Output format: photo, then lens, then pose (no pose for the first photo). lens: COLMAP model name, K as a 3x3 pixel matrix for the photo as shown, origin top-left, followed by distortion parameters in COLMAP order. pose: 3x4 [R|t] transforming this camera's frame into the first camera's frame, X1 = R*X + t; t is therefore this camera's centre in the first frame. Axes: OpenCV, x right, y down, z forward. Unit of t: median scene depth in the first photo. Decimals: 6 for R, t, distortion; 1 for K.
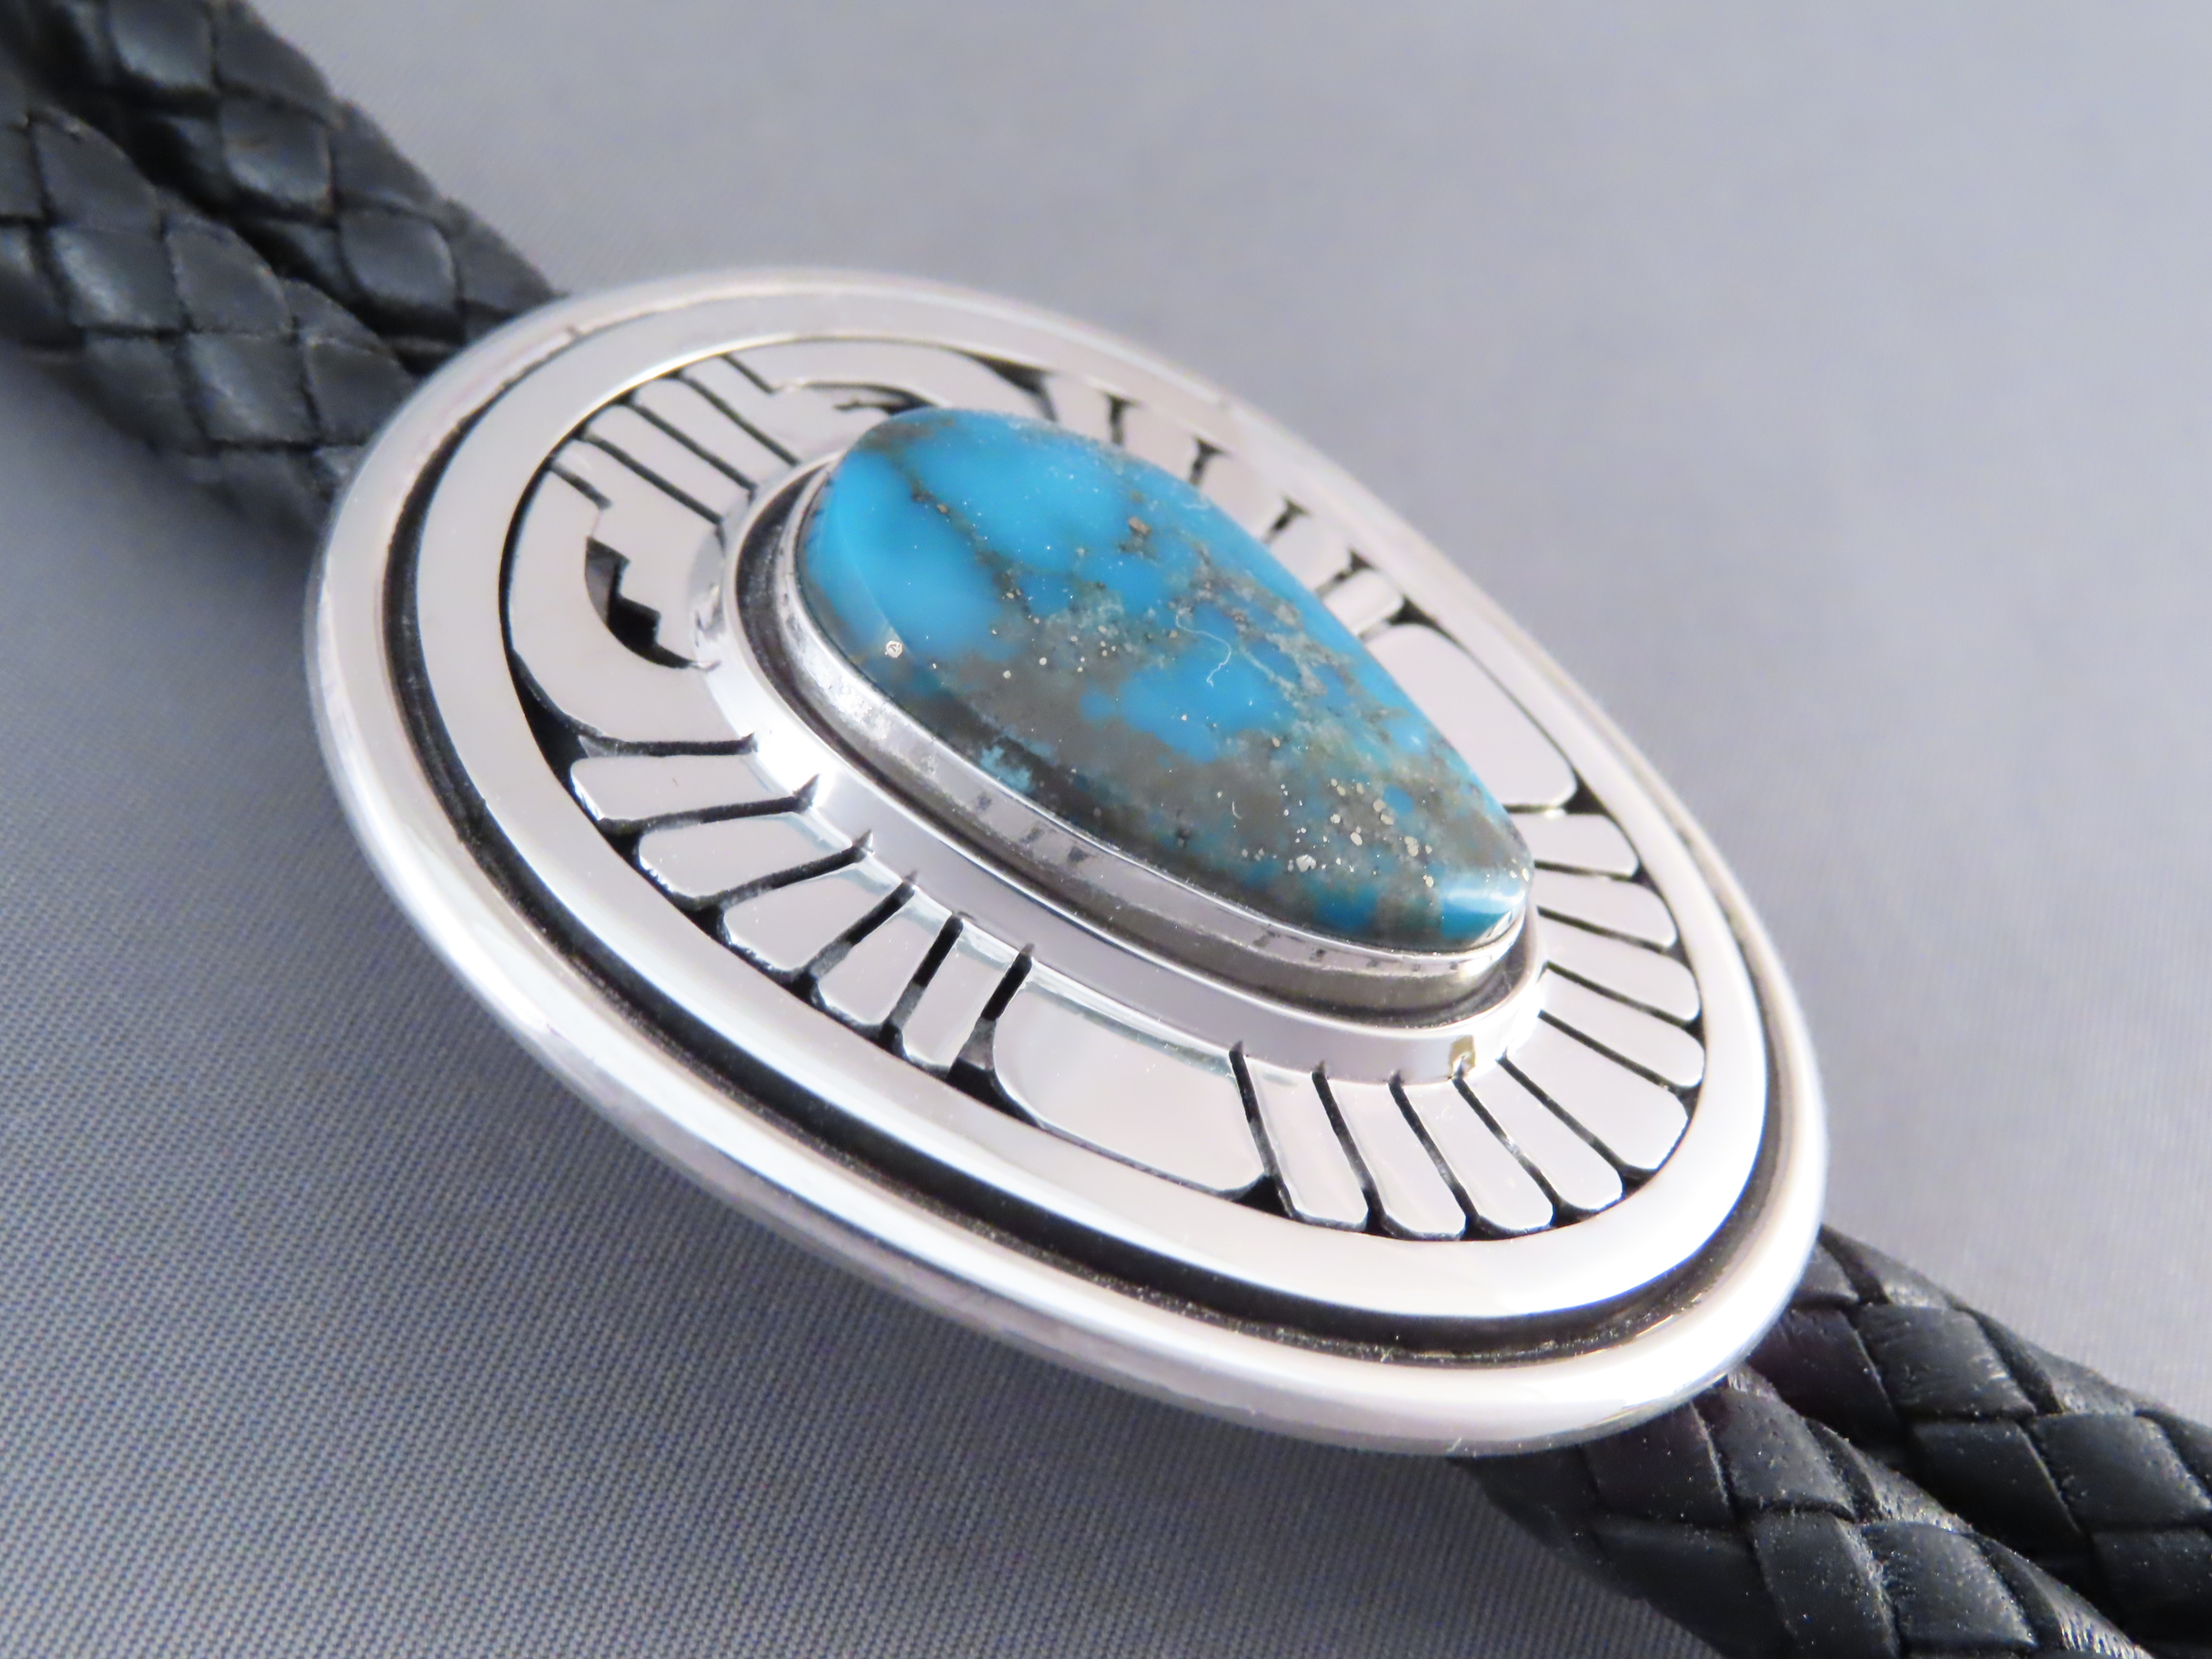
lens RADIAL K [[3167.8, 0, 1103.4], [0, 3167.8, 830.3], [0, 0, 1]] dist [-0.078454, 0.000000]
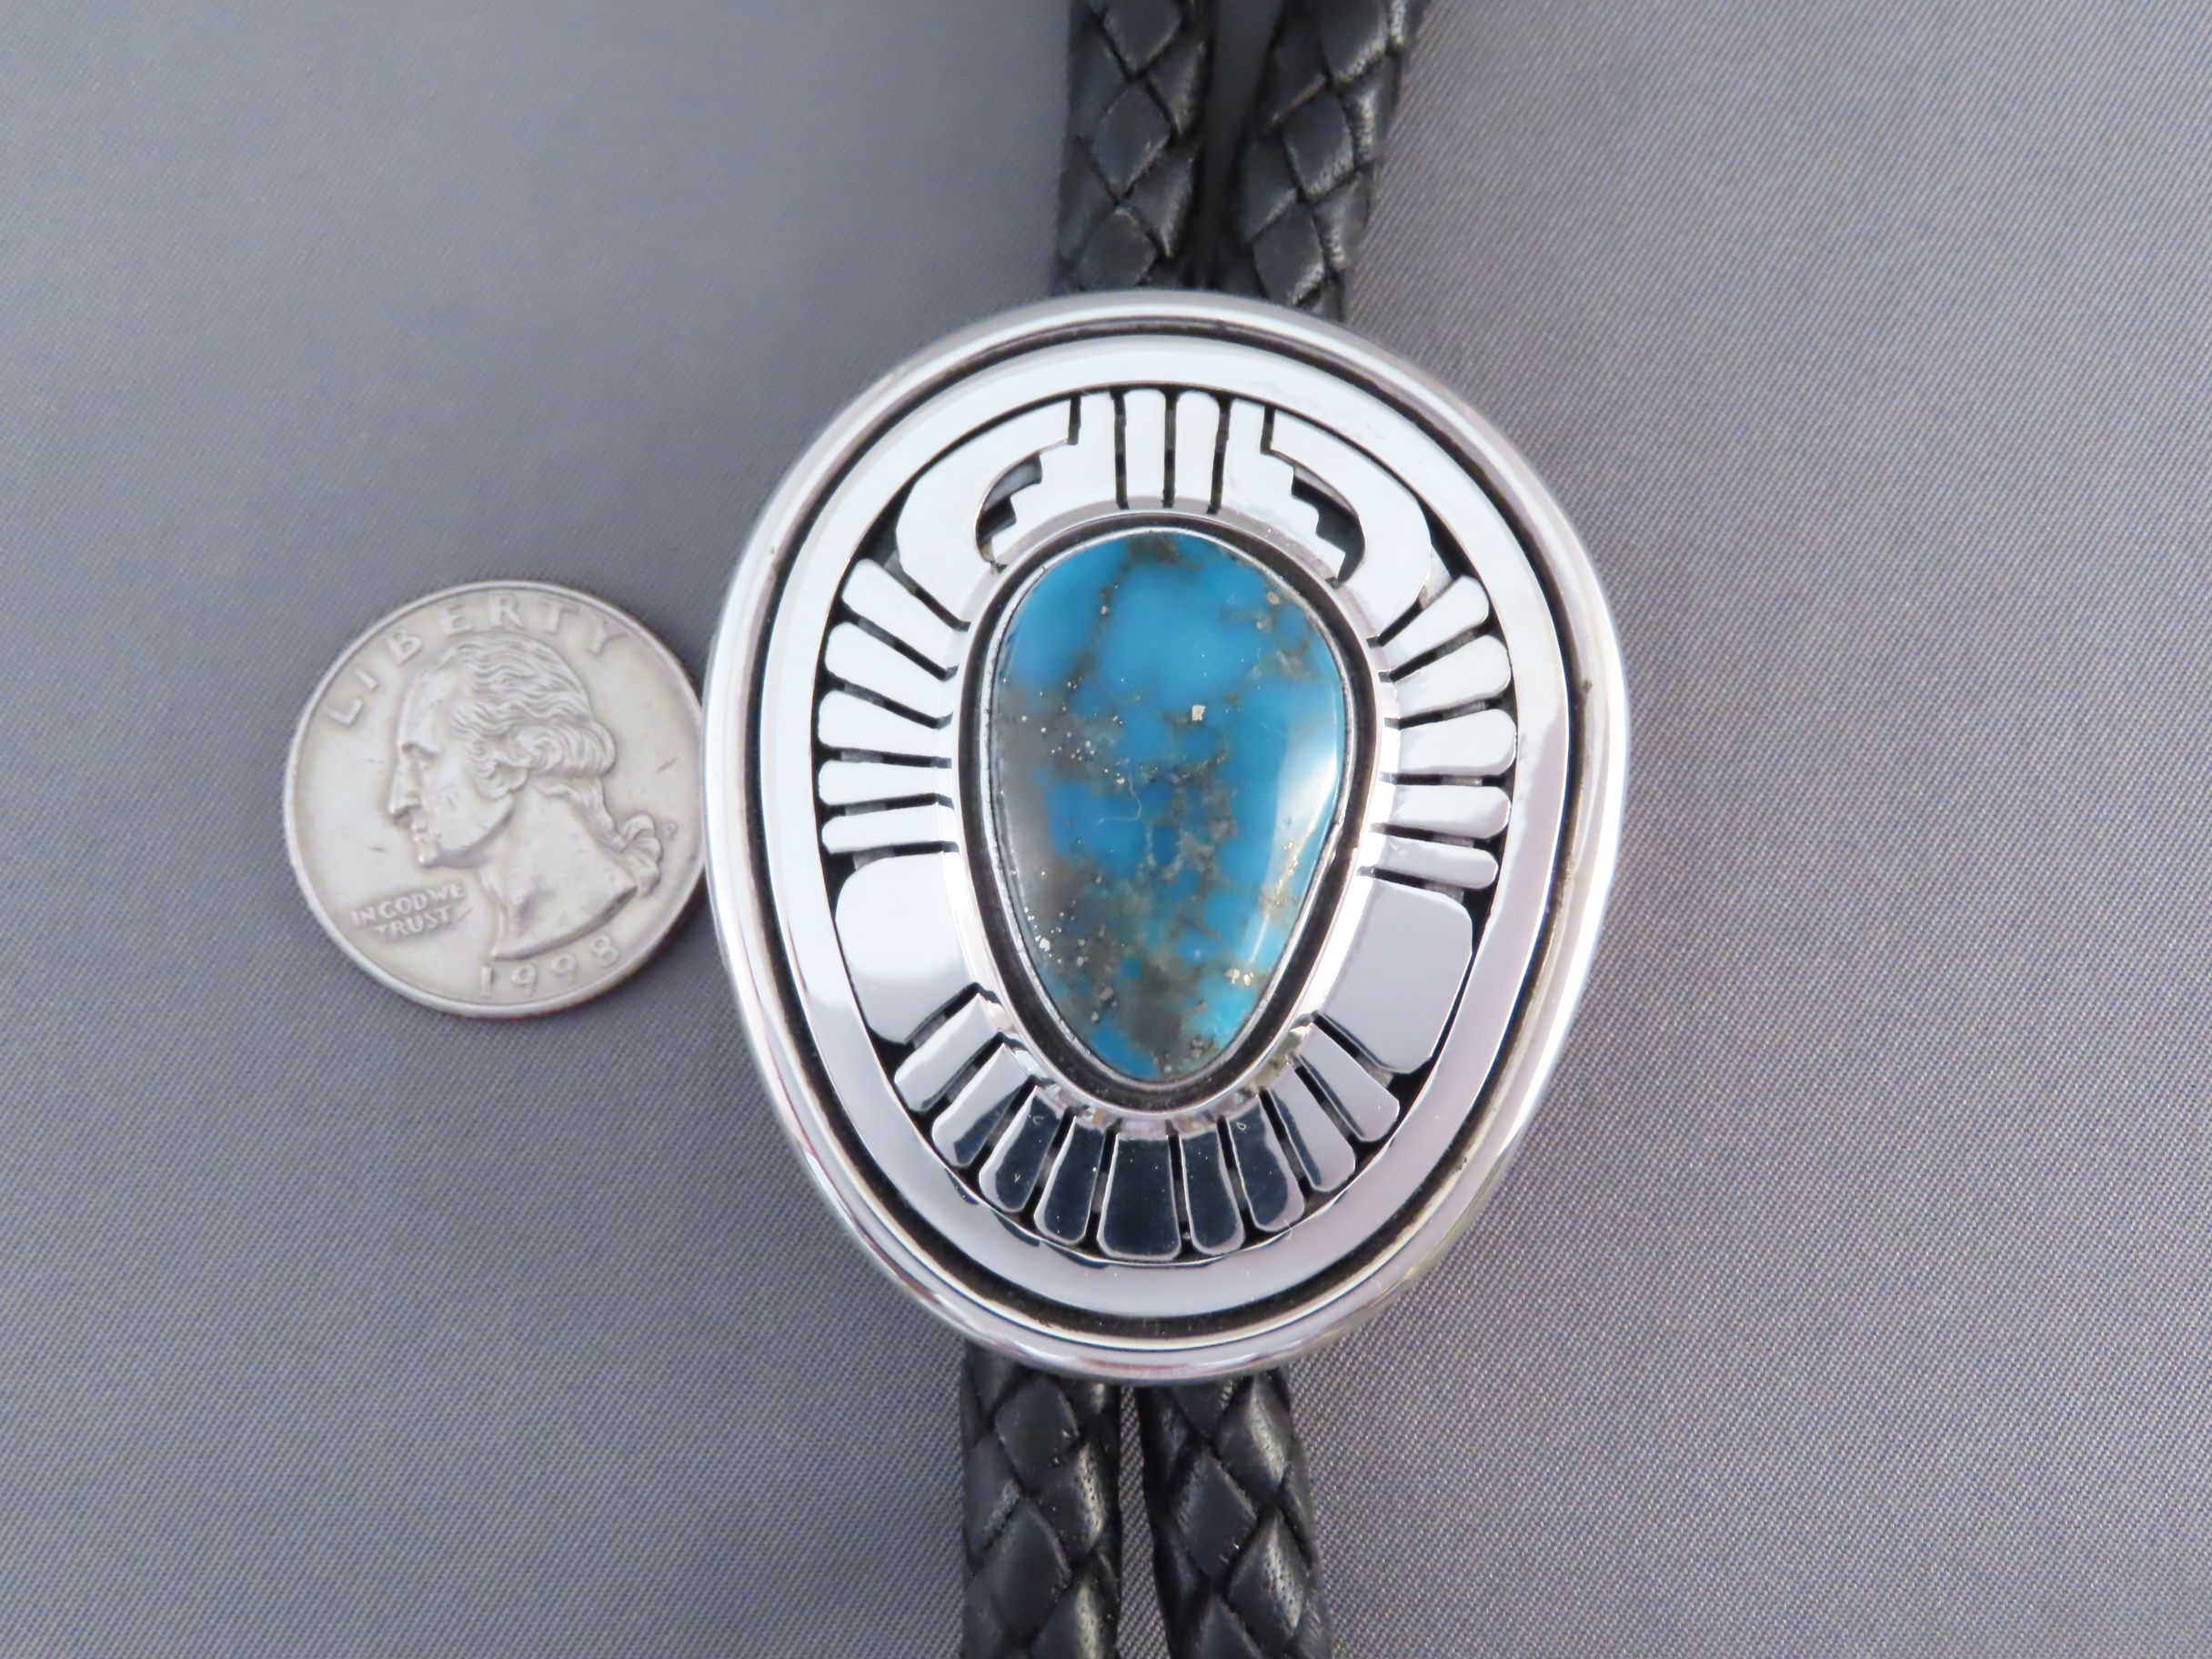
lens RADIAL K [[3167.8, 0, 1124.4], [0, 3167.8, 734.9], [0, 0, 1]] dist [-0.078454, 0.000000]
pose [[0.442893, 0.747622, -0.494881, 0.748502], [-0.515123, 0.663958, 0.542040, -0.890169], [0.733821, 0.014859, 0.679180, -0.017698]]
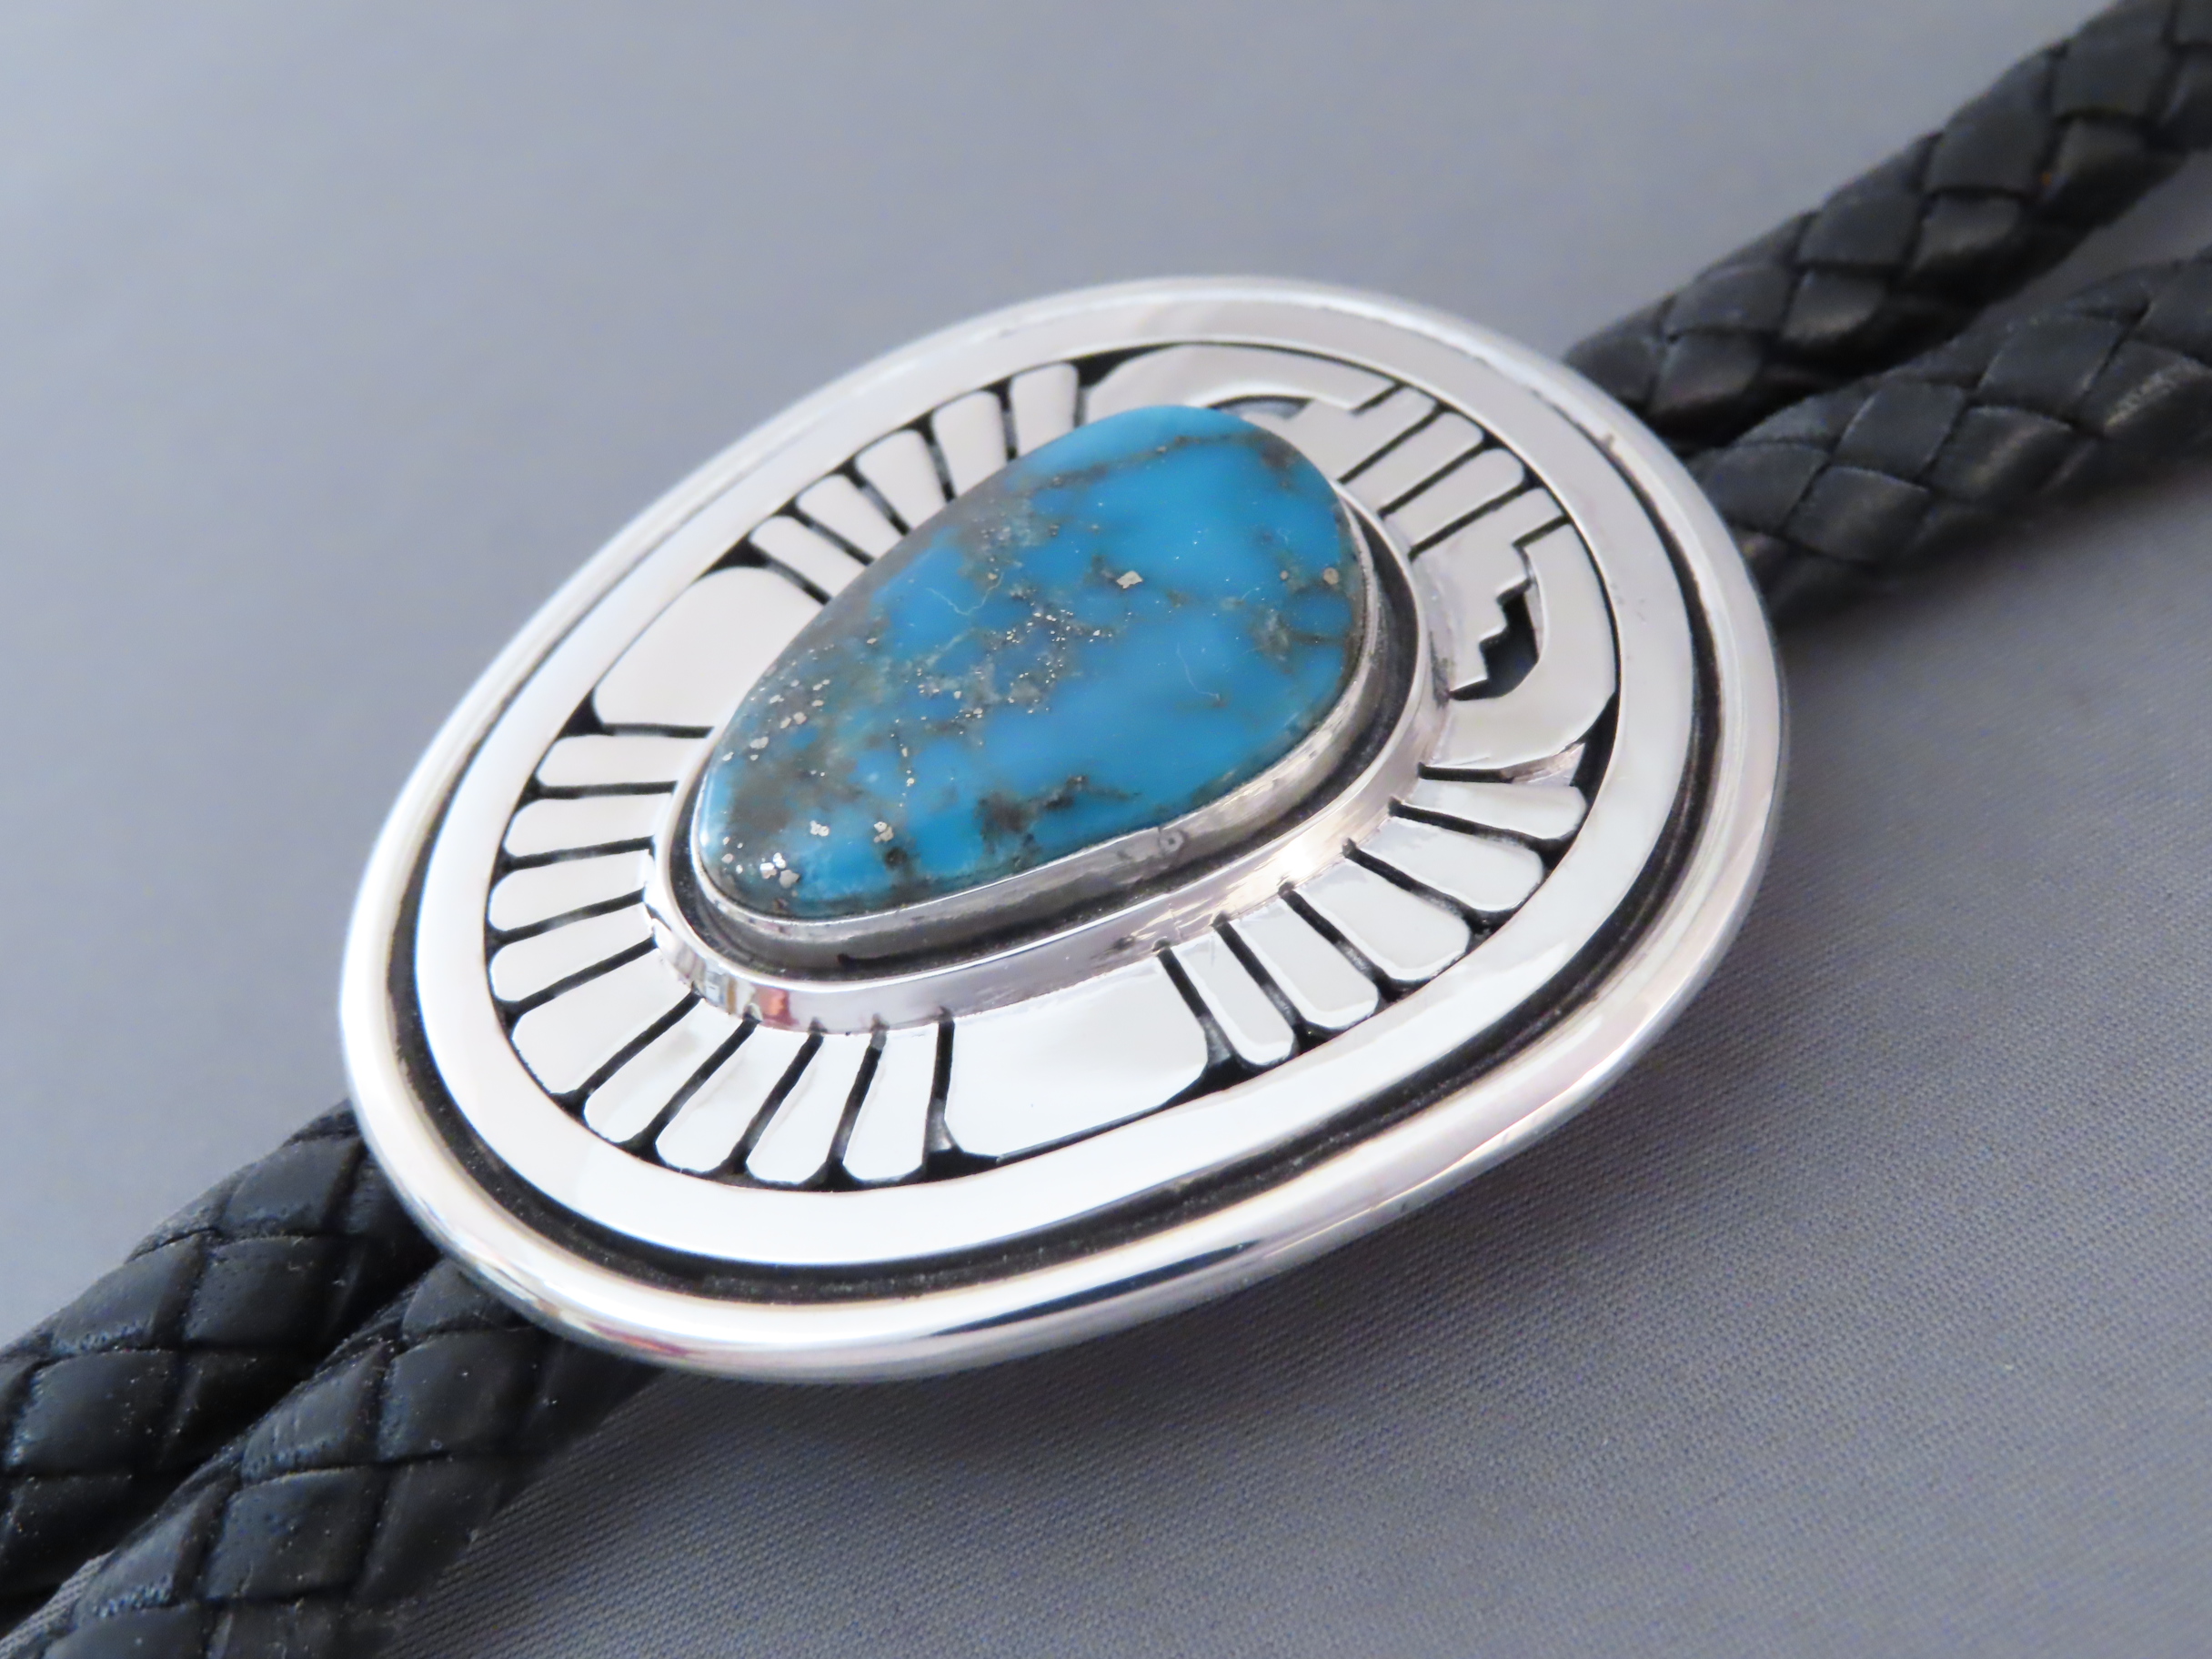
lens RADIAL K [[3167.8, 0, 1103.1], [0, 3167.8, 827.2], [0, 0, 1]] dist [-0.078454, 0.000000]
pose [[-0.411421, 0.481609, -0.773812, 0.907261], [-0.662460, 0.425101, 0.616794, -0.735165], [0.626002, 0.766382, 0.144151, 0.931709]]
